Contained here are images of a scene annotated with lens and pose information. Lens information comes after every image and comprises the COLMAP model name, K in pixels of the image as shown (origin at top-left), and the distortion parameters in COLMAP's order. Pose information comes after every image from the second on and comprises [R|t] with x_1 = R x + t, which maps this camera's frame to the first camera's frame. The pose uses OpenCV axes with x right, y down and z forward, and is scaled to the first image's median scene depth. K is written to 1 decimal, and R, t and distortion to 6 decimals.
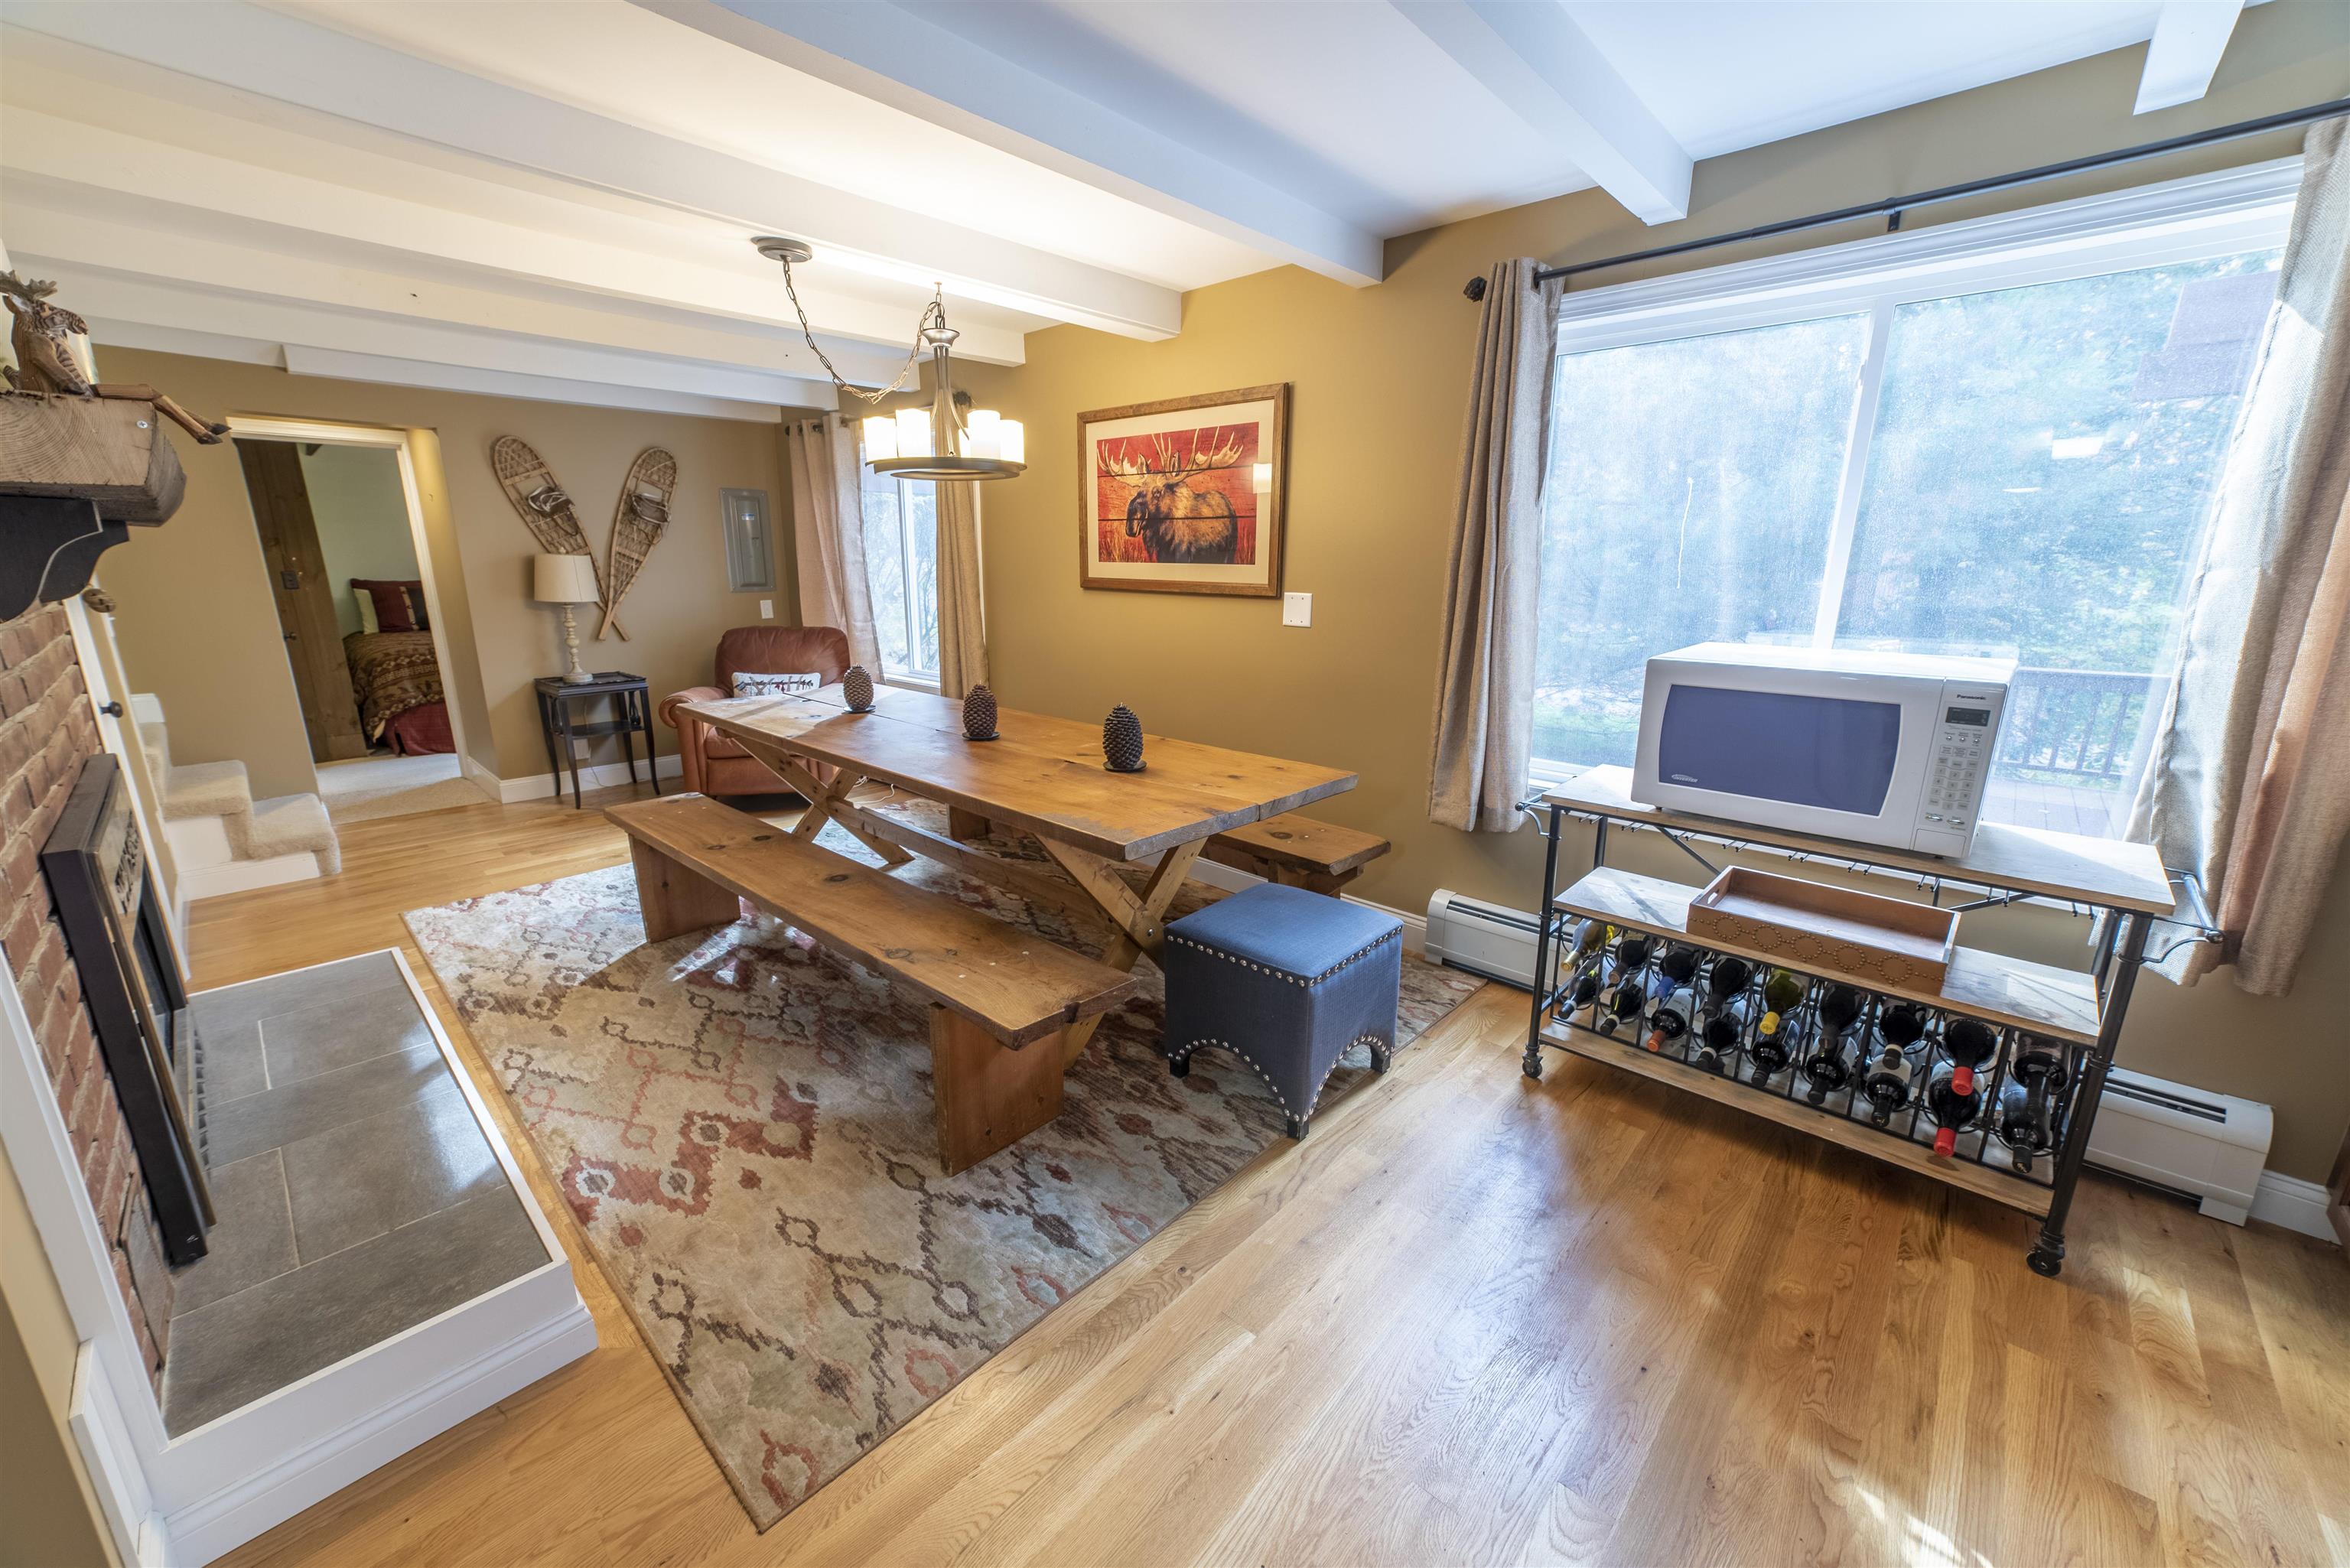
lens RADIAL K [[888.3, 0, 1173.3], [0, 888.3, 787.2], [0, 0, 1]] dist [-0.026411, 0.009759]
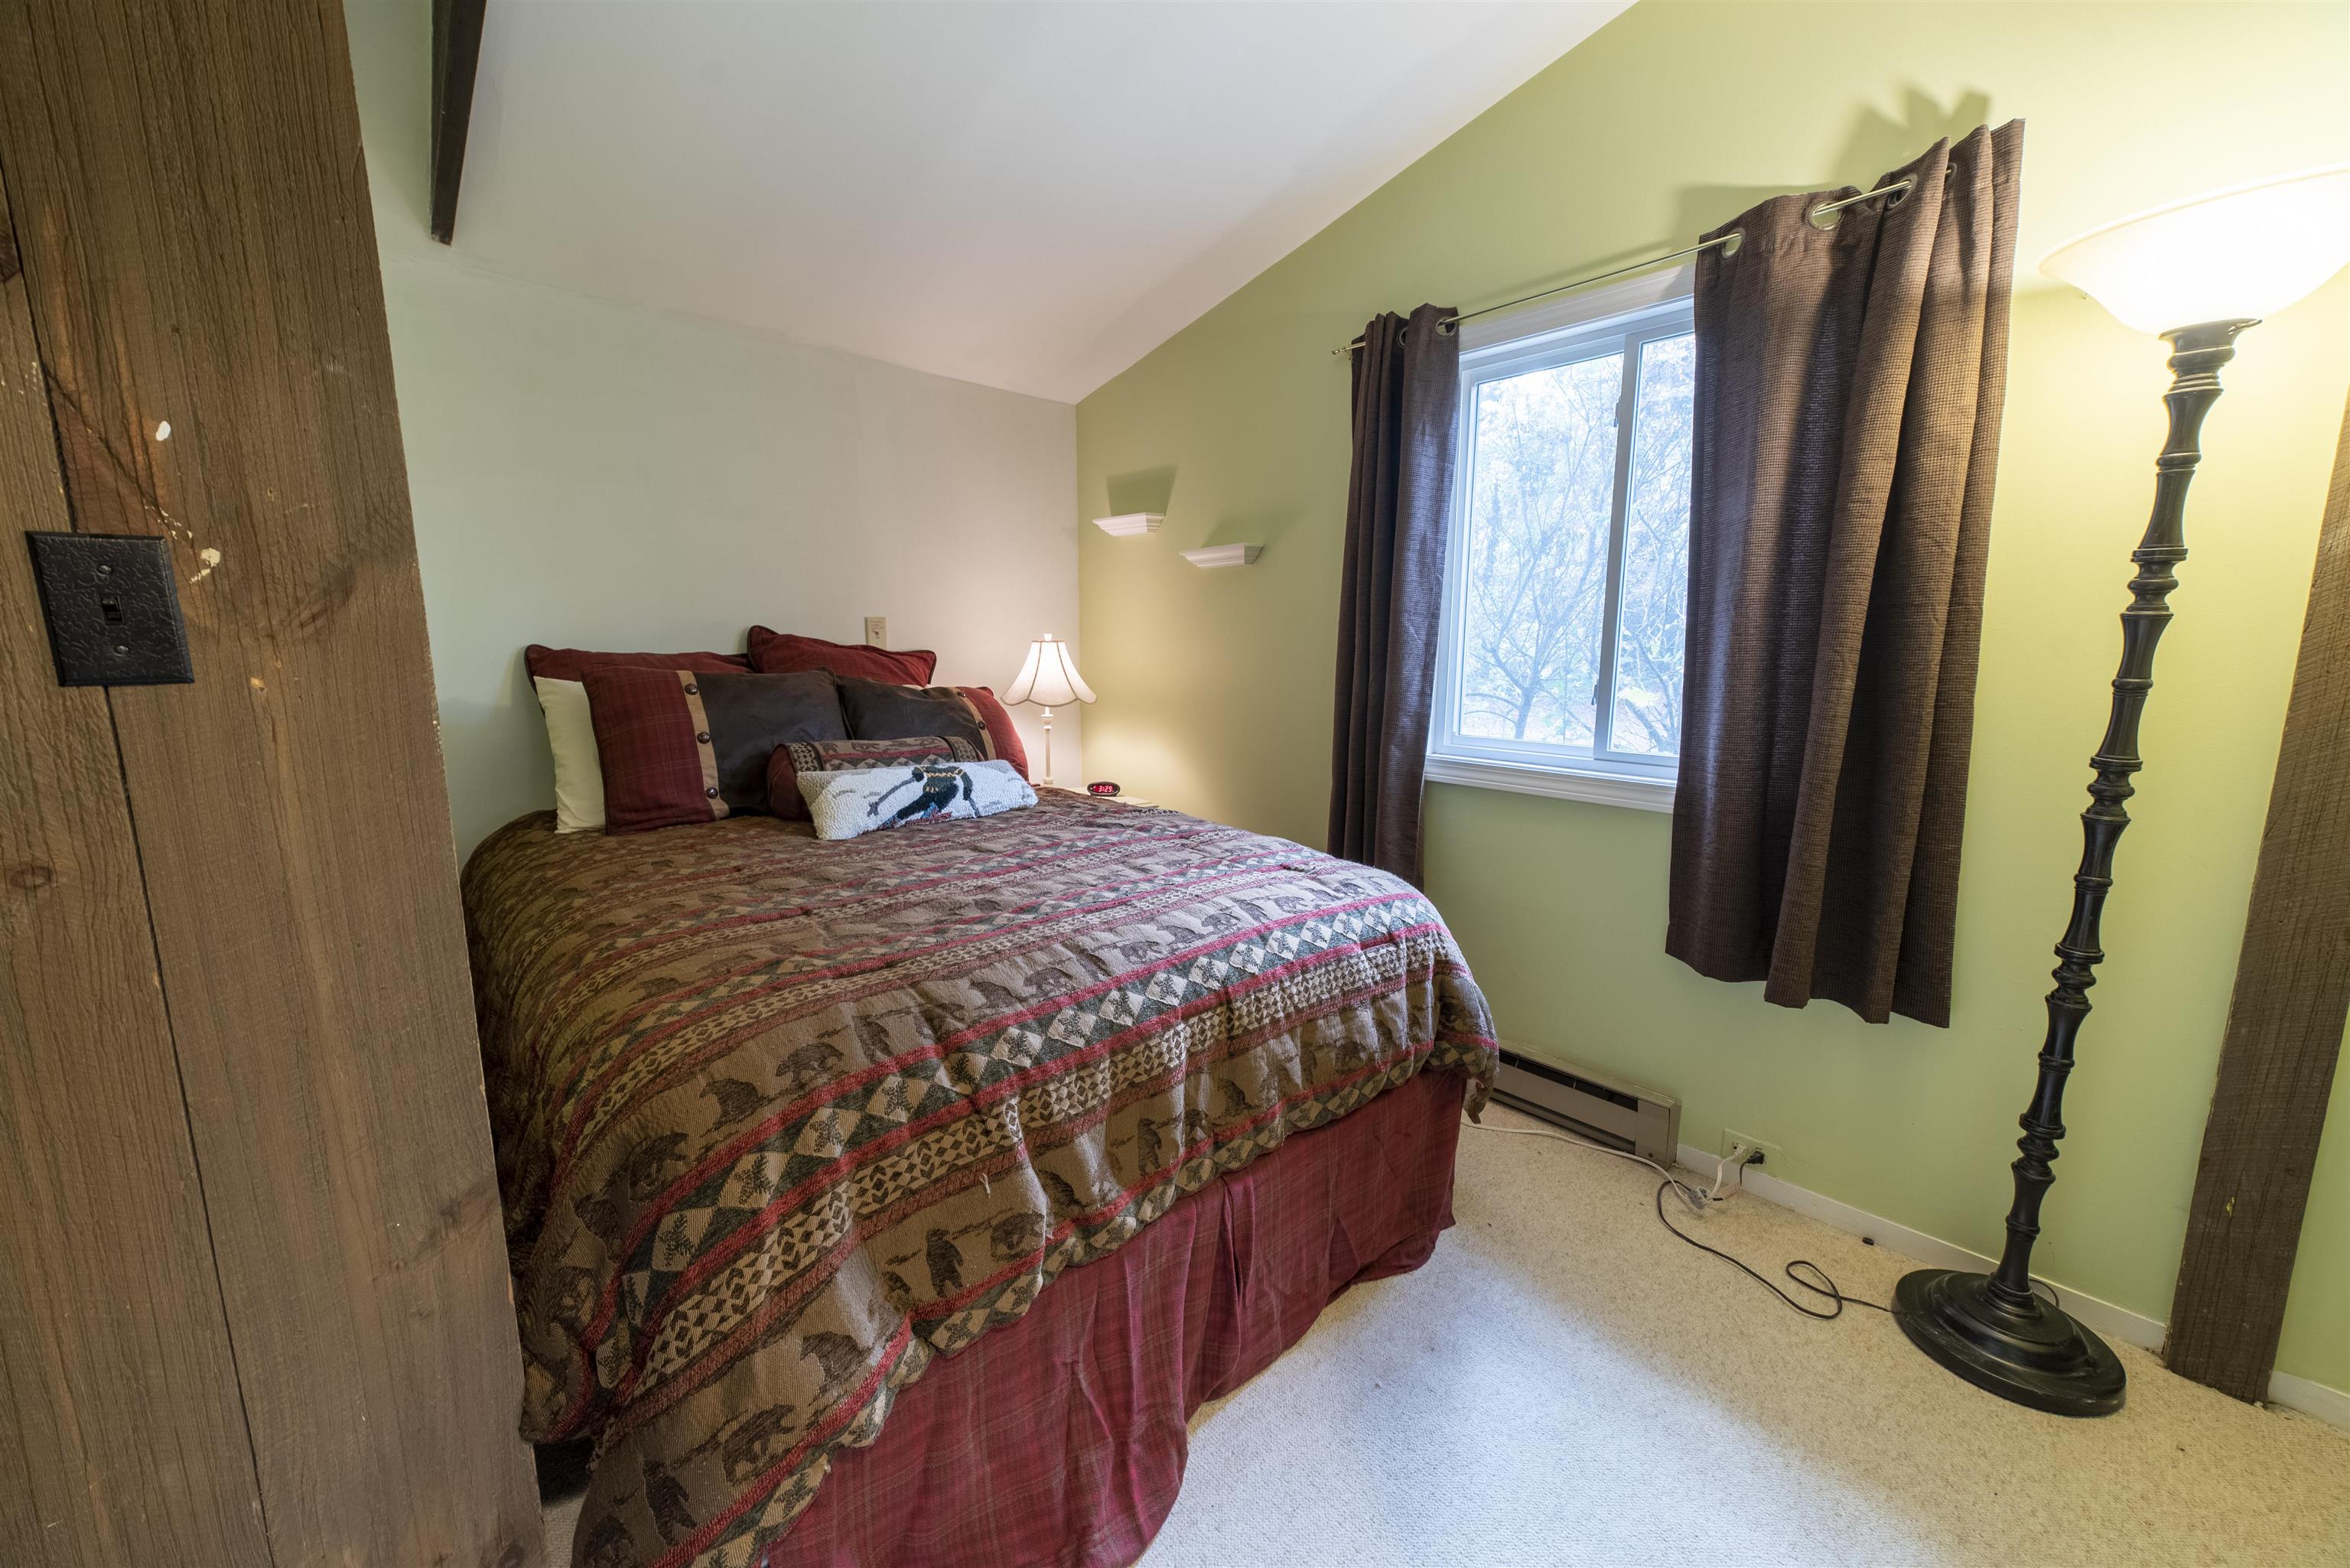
lens RADIAL K [[888.3, 0, 1173.3], [0, 888.3, 787.2], [0, 0, 1]] dist [-0.026411, 0.009759]
pose [[0.995727, 0.012585, -0.091487, -0.813995], [-0.021247, 0.995314, -0.094331, -0.194815], [0.089871, 0.095872, 0.991328, 0.852272]]
